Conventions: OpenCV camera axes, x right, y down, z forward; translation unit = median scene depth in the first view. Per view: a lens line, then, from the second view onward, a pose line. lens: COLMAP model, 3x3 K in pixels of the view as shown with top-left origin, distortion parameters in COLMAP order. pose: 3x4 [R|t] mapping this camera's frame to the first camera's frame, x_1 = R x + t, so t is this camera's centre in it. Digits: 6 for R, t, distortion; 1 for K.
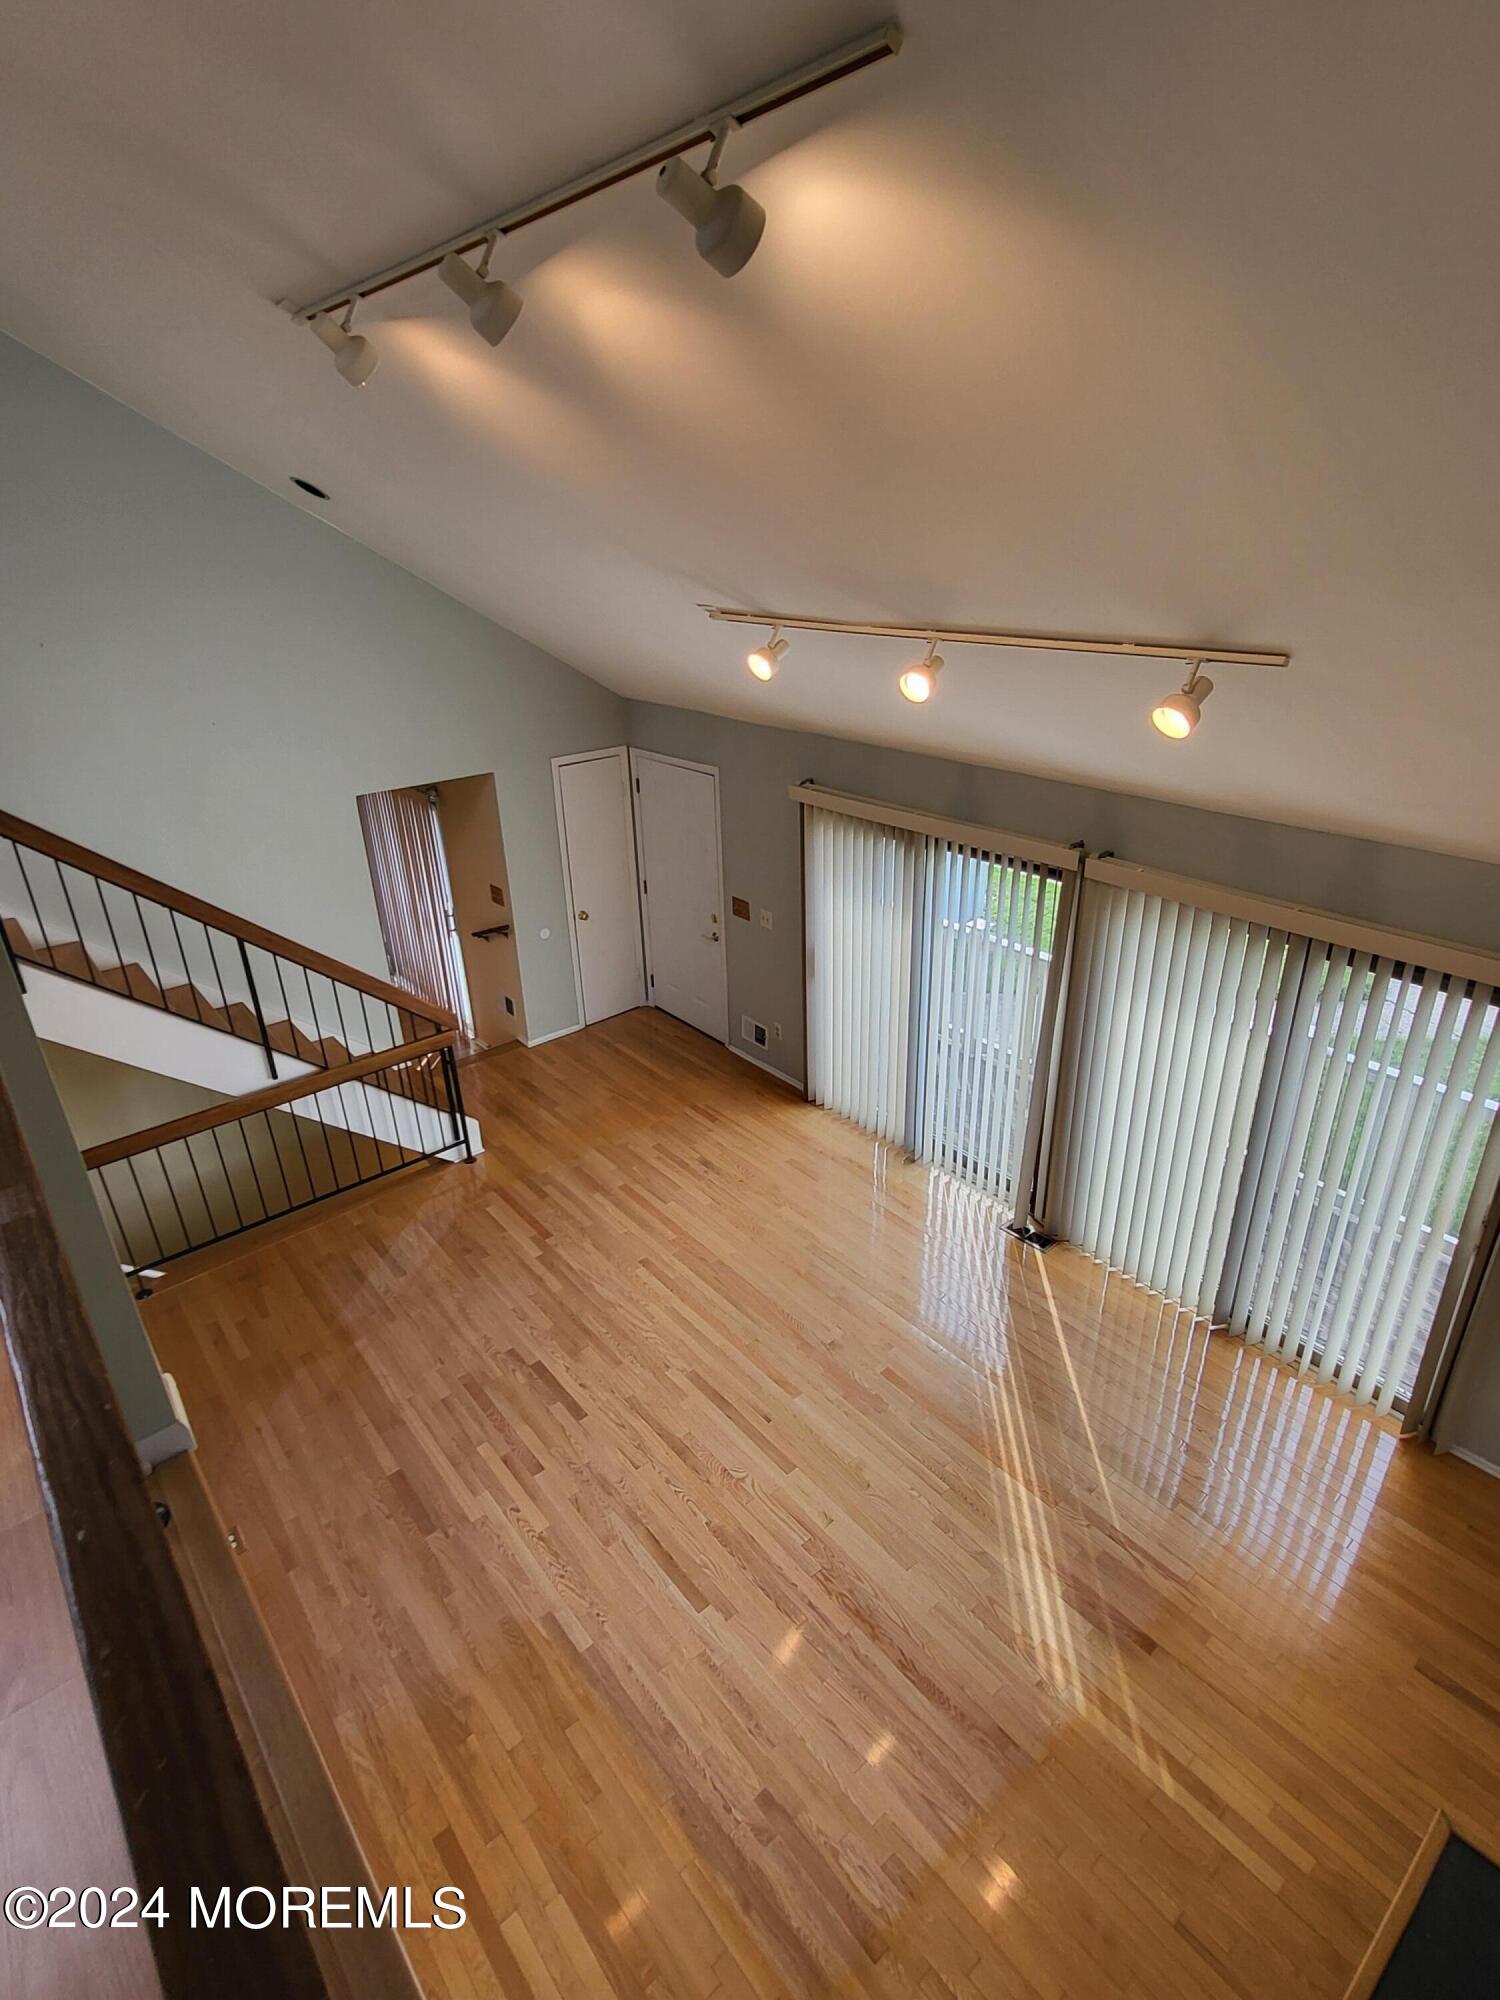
lens RADIAL K [[1017.2, 0, 751.5], [0, 1017.2, 991.2], [0, 0, 1]] dist [0.003292, -0.002322]
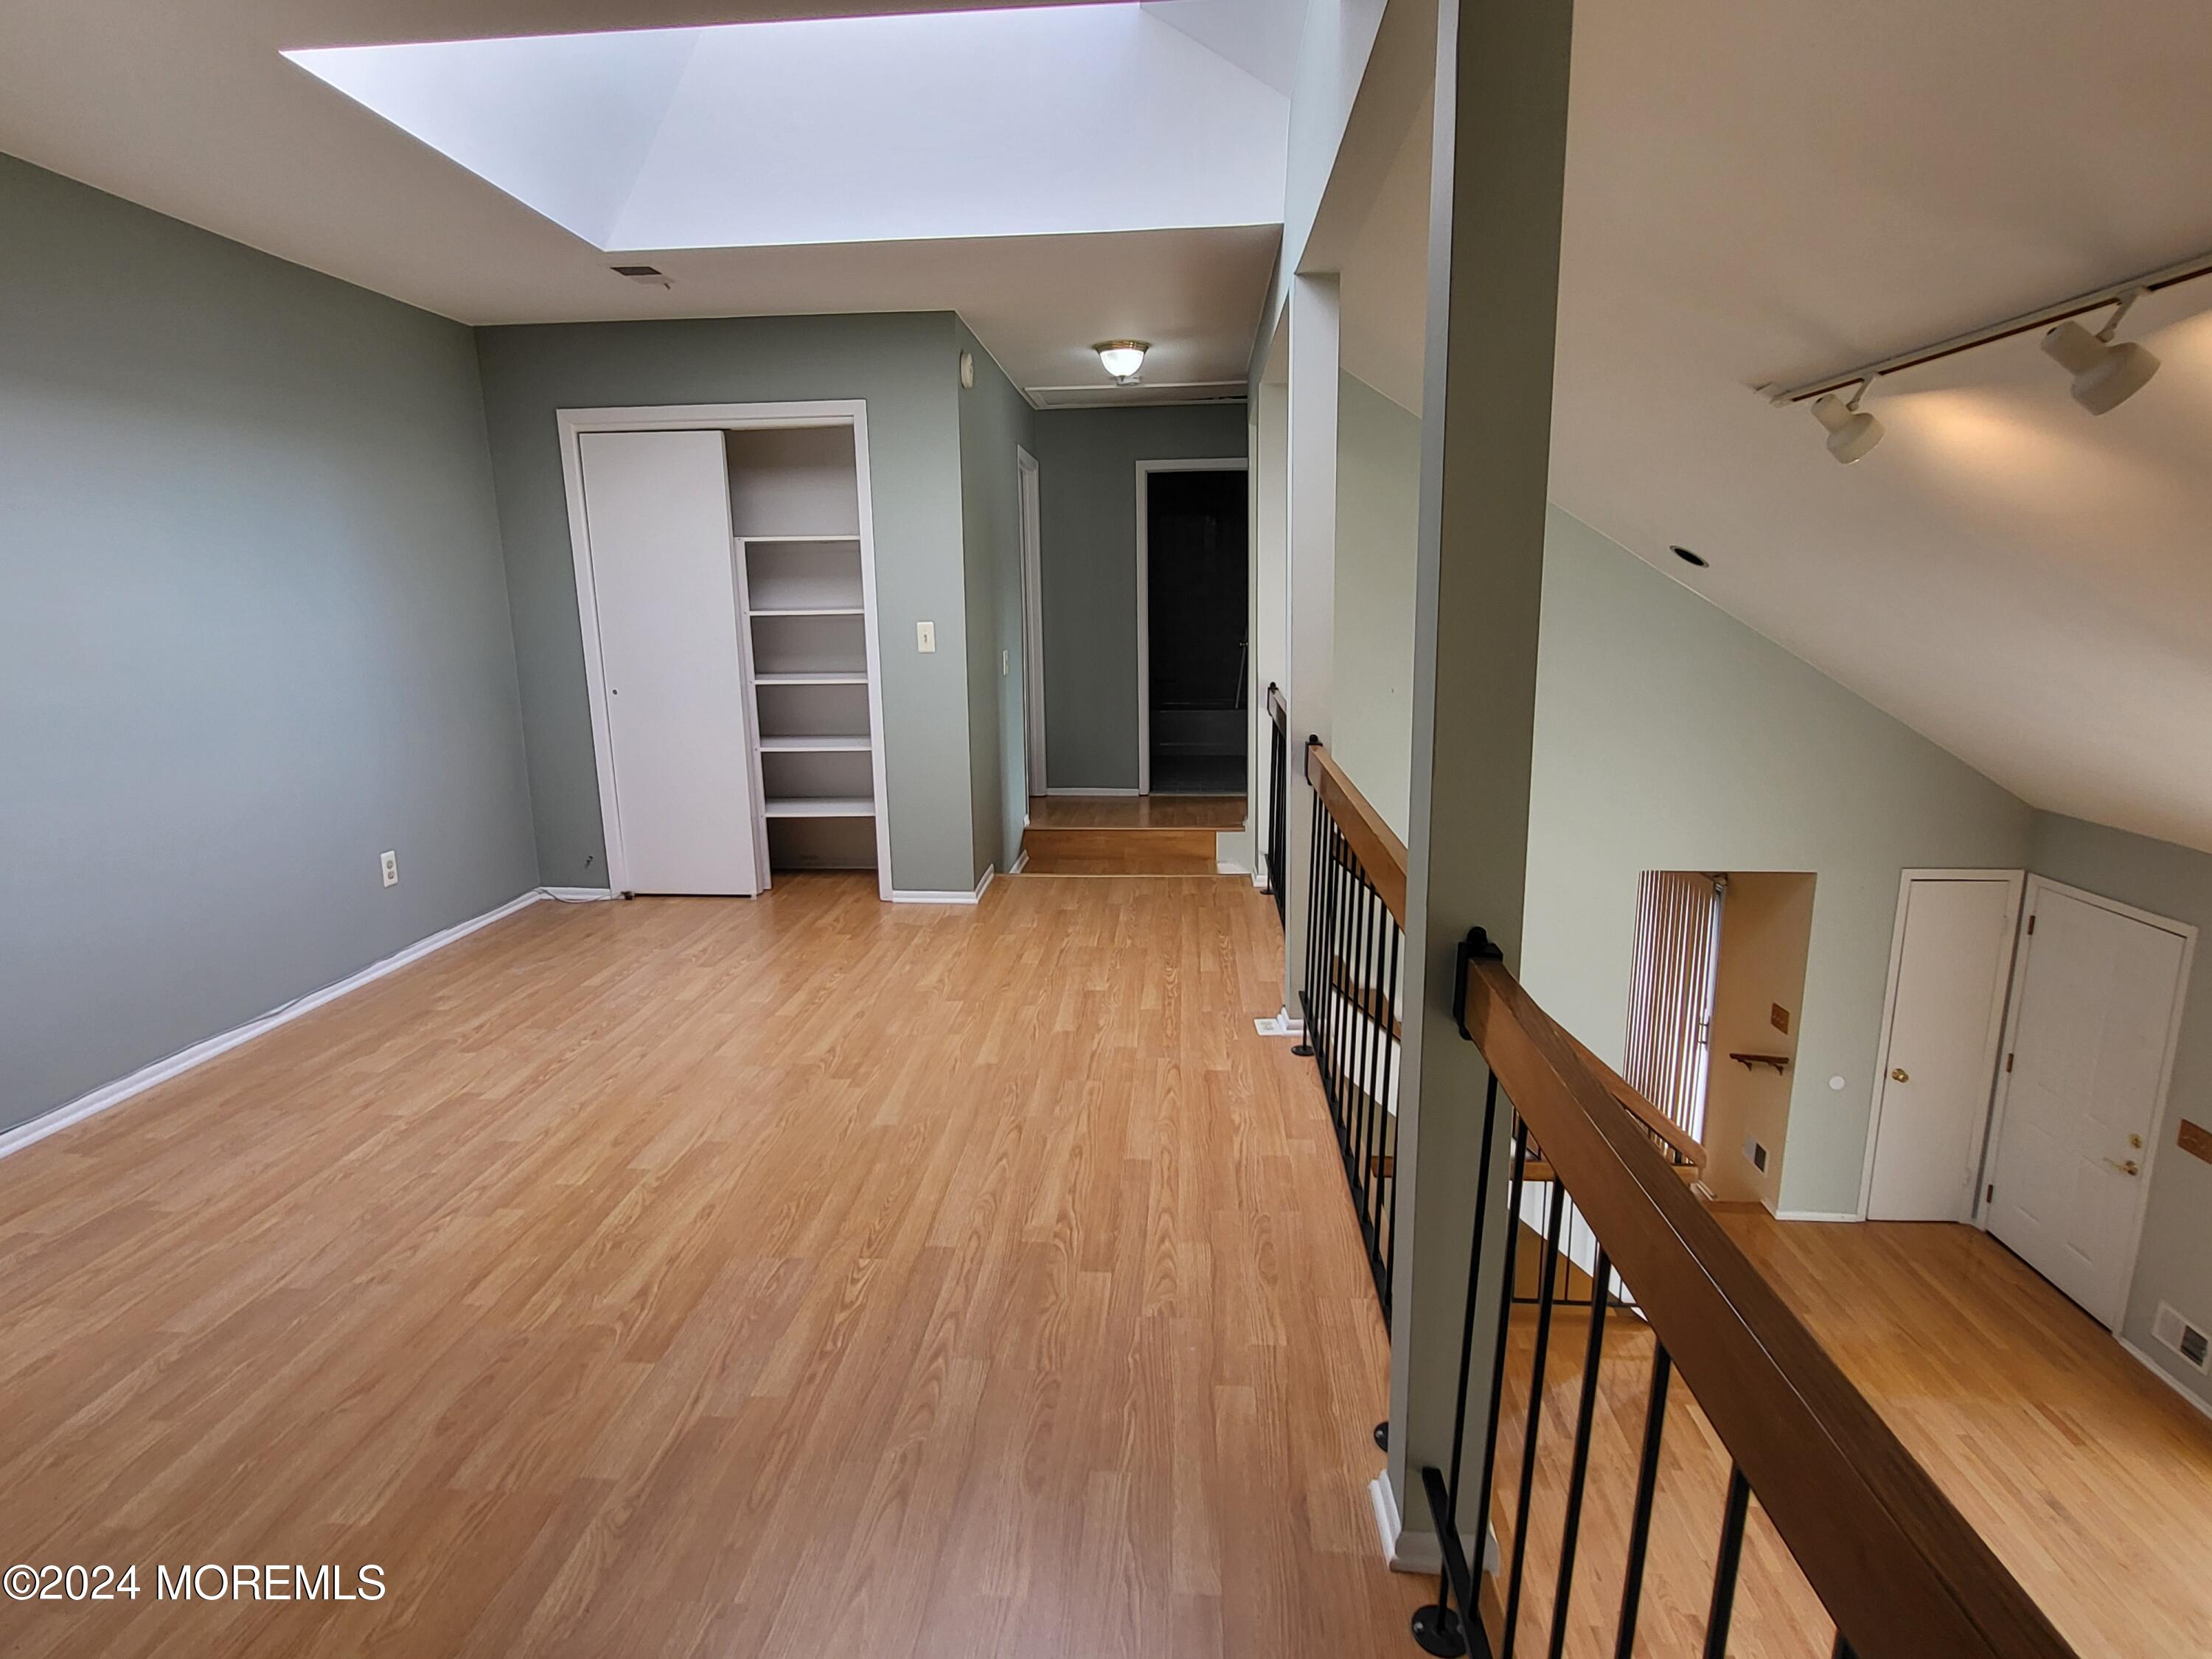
lens RADIAL K [[1125.1, 0, 1105.6], [0, 1125.1, 826.2], [0, 0, 1]] dist [0.003292, -0.002322]
pose [[0.717172, 0.158209, -0.678701, -0.117663], [-0.297038, 0.950391, -0.092333, 0.004690], [0.630423, 0.267819, 0.728588, -0.062311]]
